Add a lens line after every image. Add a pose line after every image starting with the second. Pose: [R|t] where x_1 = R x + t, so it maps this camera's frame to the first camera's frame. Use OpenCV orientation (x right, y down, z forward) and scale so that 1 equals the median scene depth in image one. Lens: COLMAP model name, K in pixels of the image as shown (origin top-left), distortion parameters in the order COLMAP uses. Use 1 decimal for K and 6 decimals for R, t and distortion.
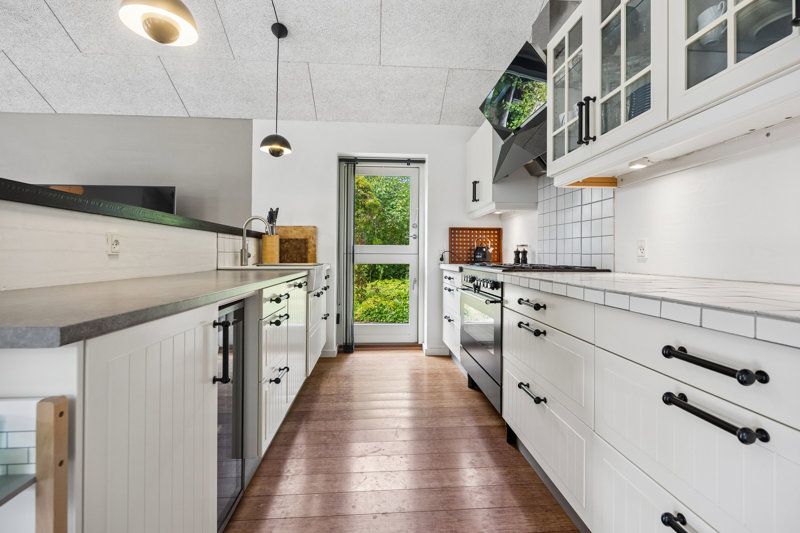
lens RADIAL K [[359.2, 0, 402.2], [0, 359.2, 252.5], [0, 0, 1]] dist [-0.003747, -0.000266]
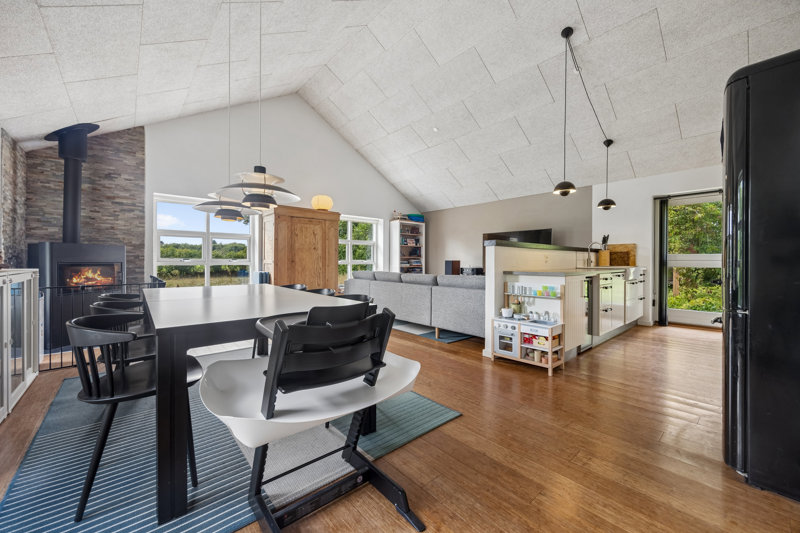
lens RADIAL K [[318.5, 0, 401.4], [0, 318.5, 261.8], [0, 0, 1]] dist [0.008887, -0.000405]
pose [[0.603443, -0.003823, -0.797397, 0.306469], [0.009315, 0.999954, 0.002255, -0.004616], [0.797352, -0.008788, 0.603450, -0.798515]]
